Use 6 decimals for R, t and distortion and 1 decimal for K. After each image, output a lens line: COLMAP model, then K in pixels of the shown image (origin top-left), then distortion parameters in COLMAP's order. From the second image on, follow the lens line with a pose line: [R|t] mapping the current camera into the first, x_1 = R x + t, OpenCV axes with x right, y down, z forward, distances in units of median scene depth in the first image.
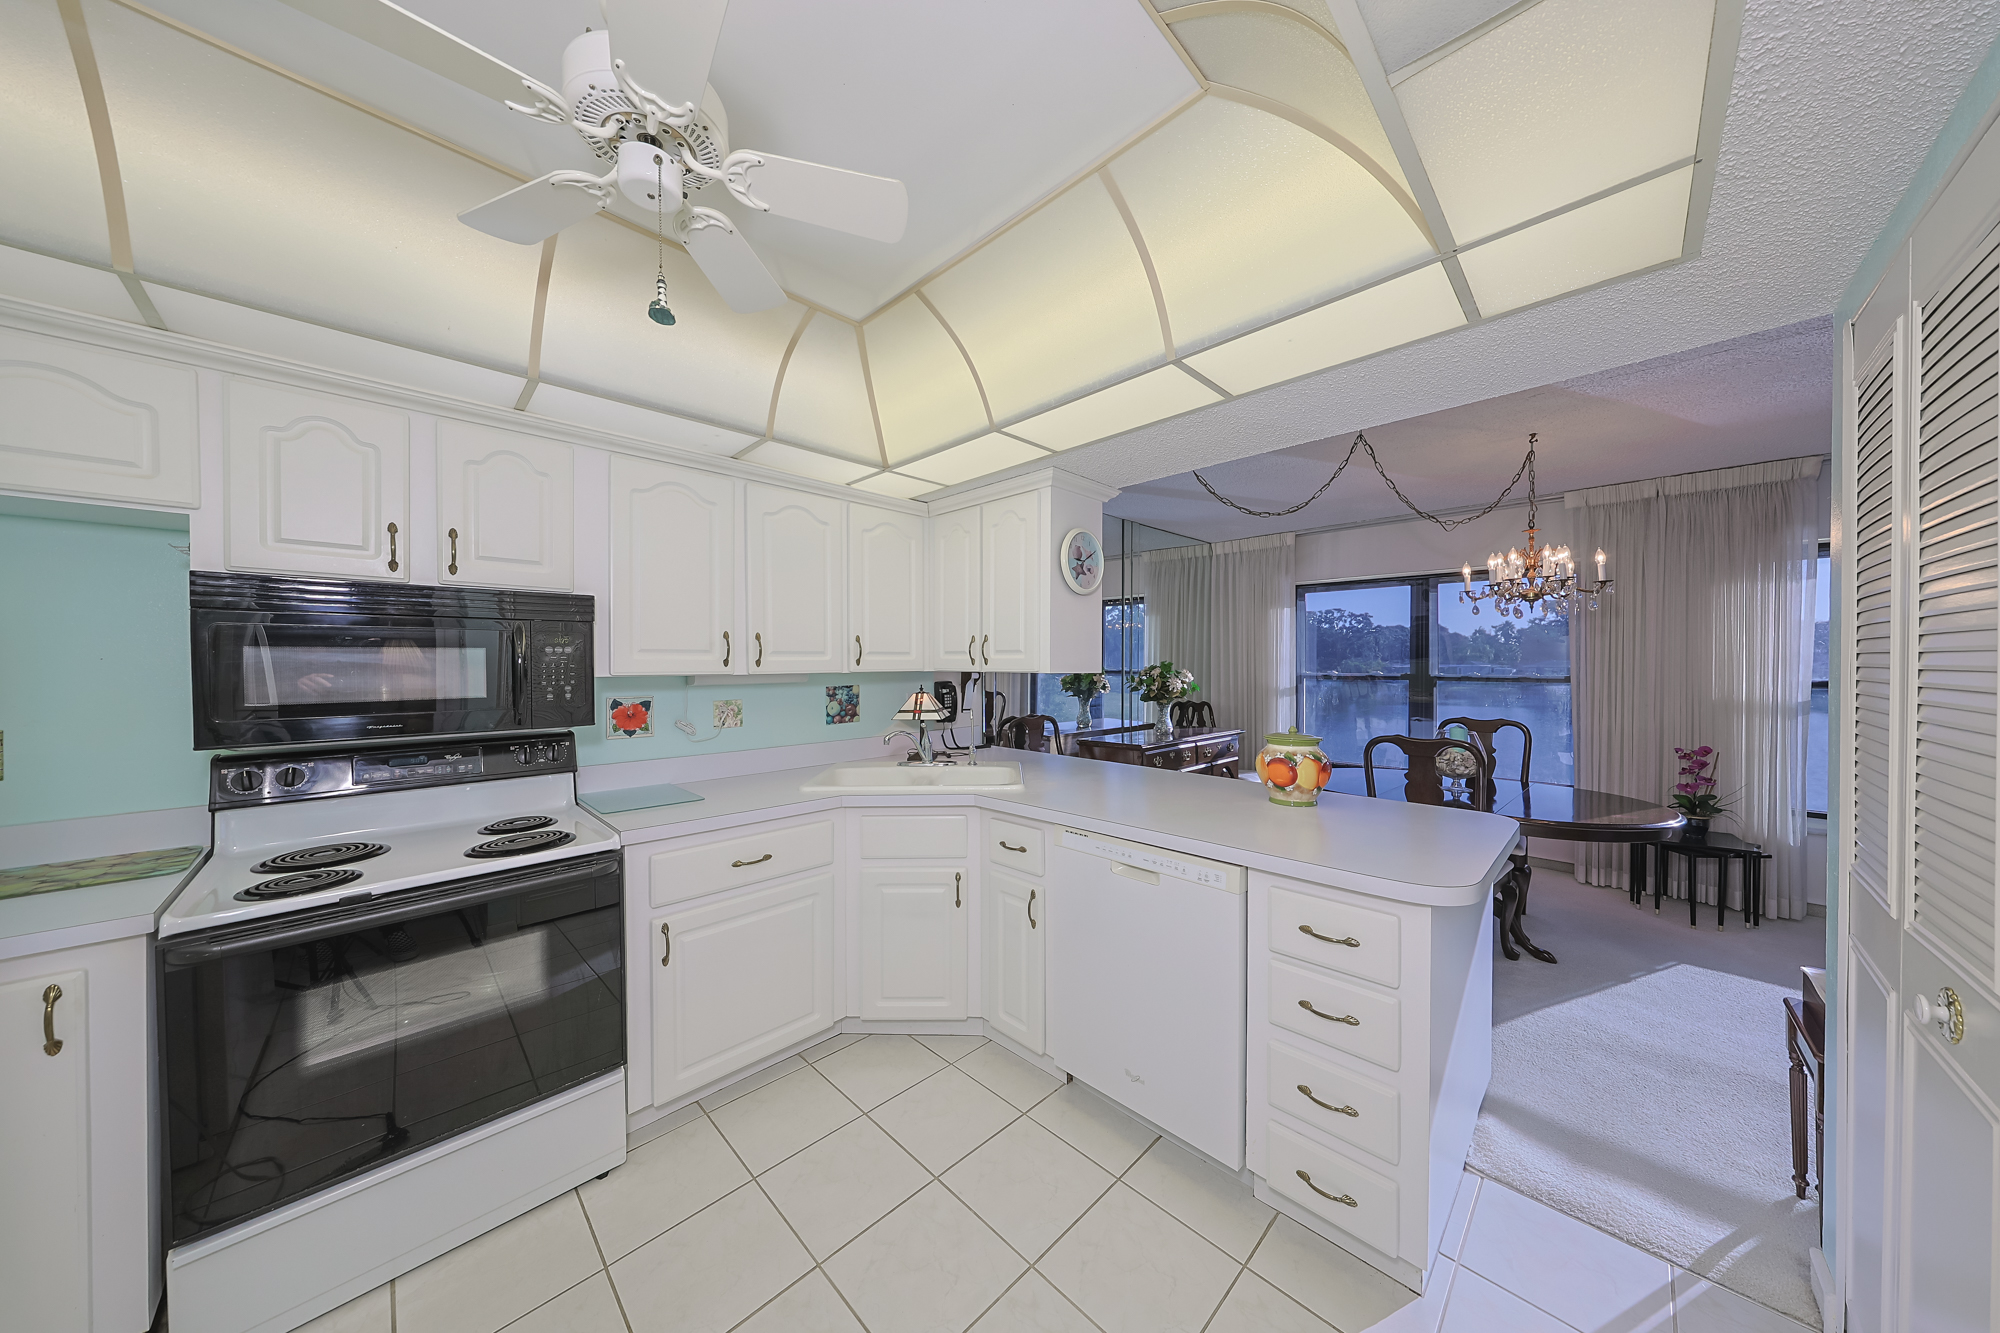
lens RADIAL K [[620.6, 0, 996.7], [0, 620.6, 667.0], [0, 0, 1]] dist [0.000935, 0.000089]
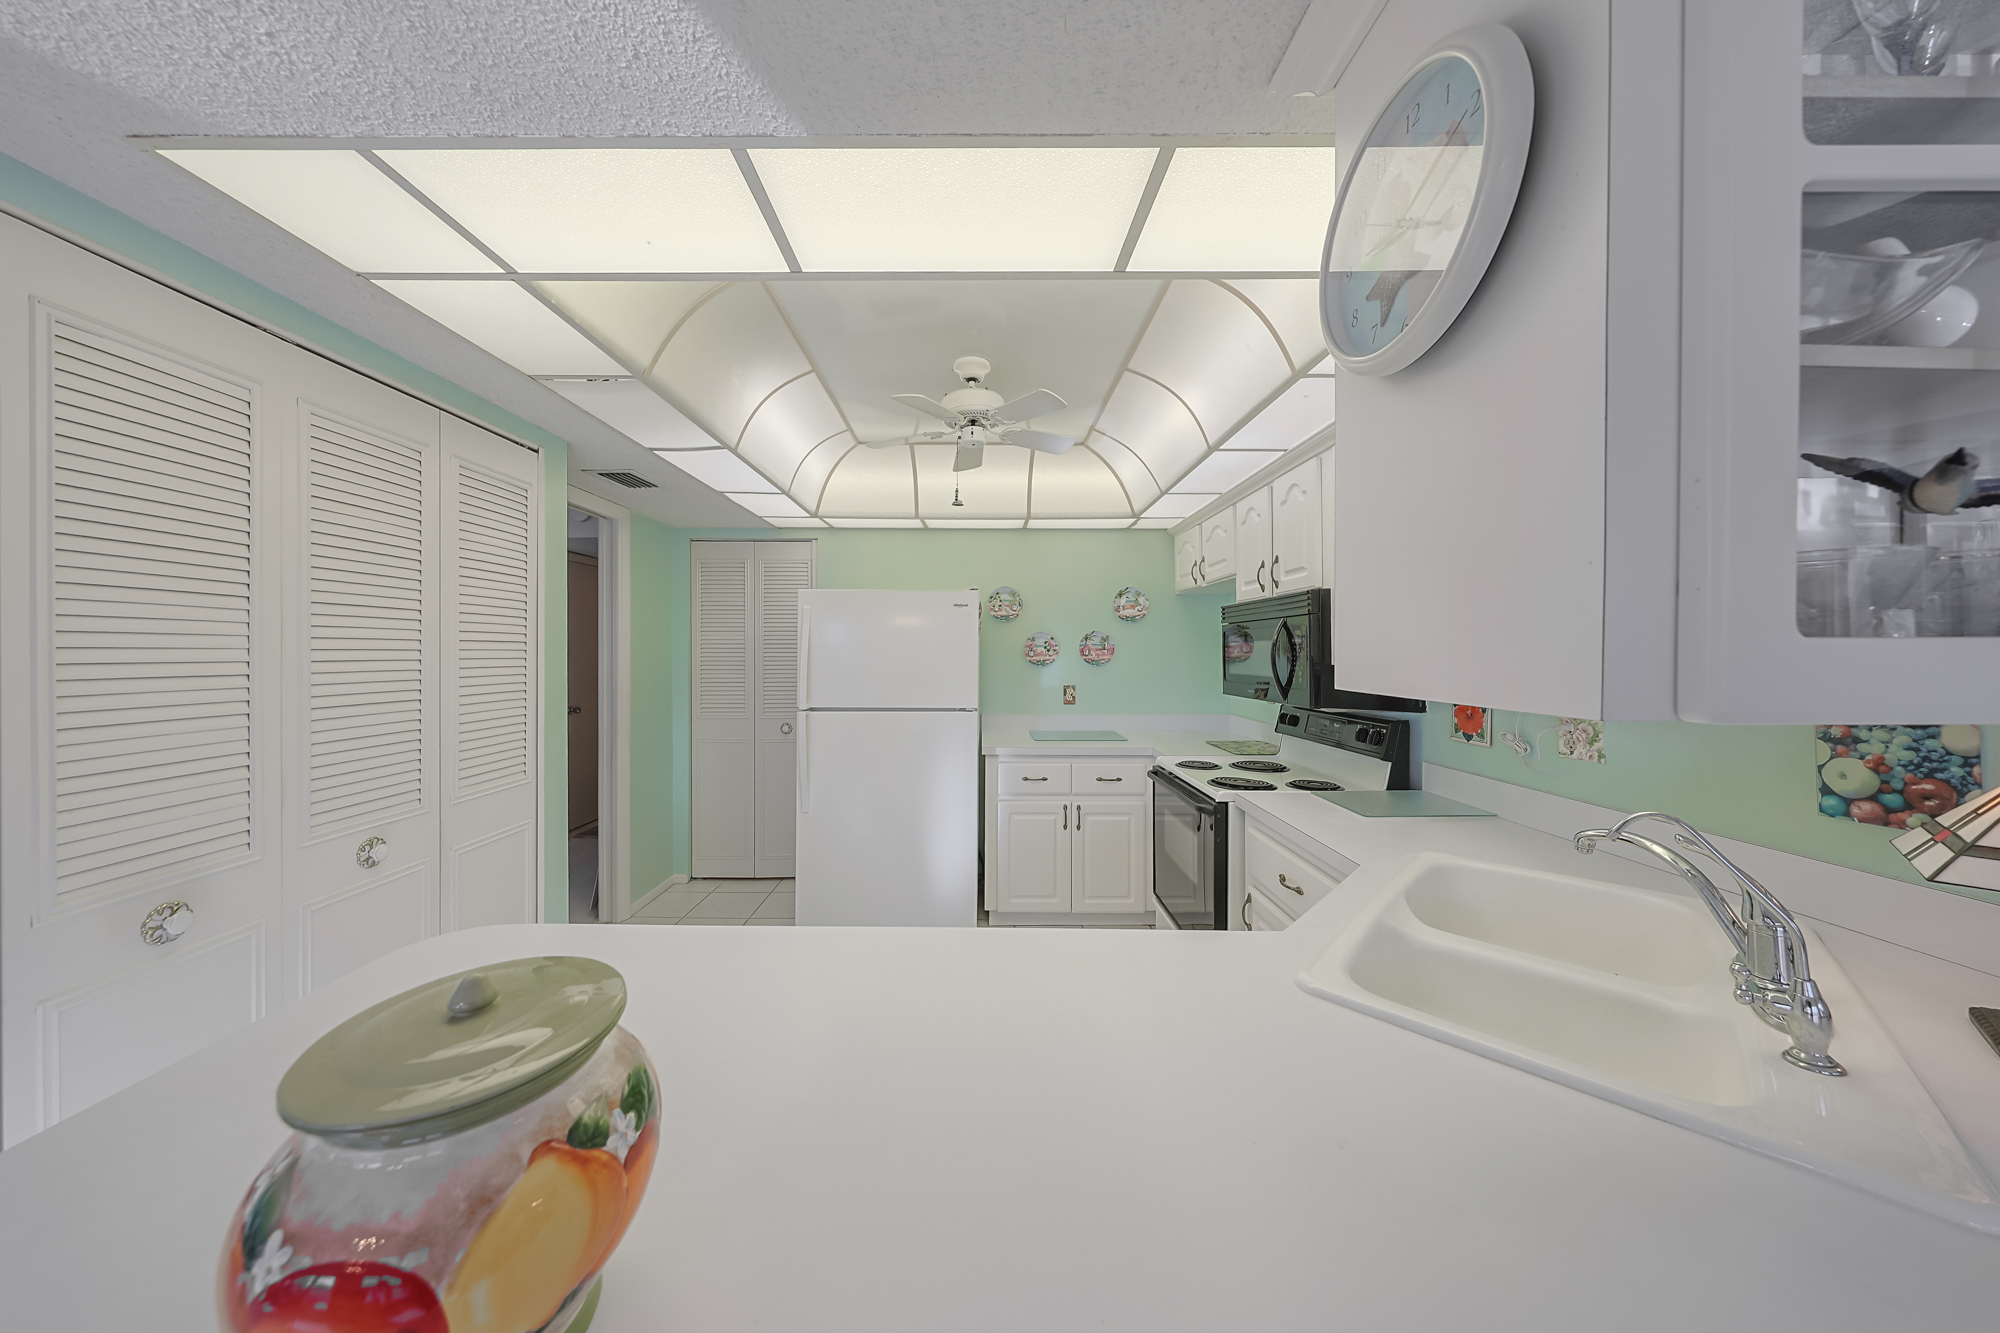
lens RADIAL K [[625.2, 0, 977.2], [0, 625.2, 653.3], [0, 0, 1]] dist [0.000326, -0.000068]
pose [[-0.708238, 0.003815, -0.705964, 0.363560], [-0.003469, 0.999955, 0.008884, -0.007295], [0.705965, 0.008741, -0.708192, 0.919709]]
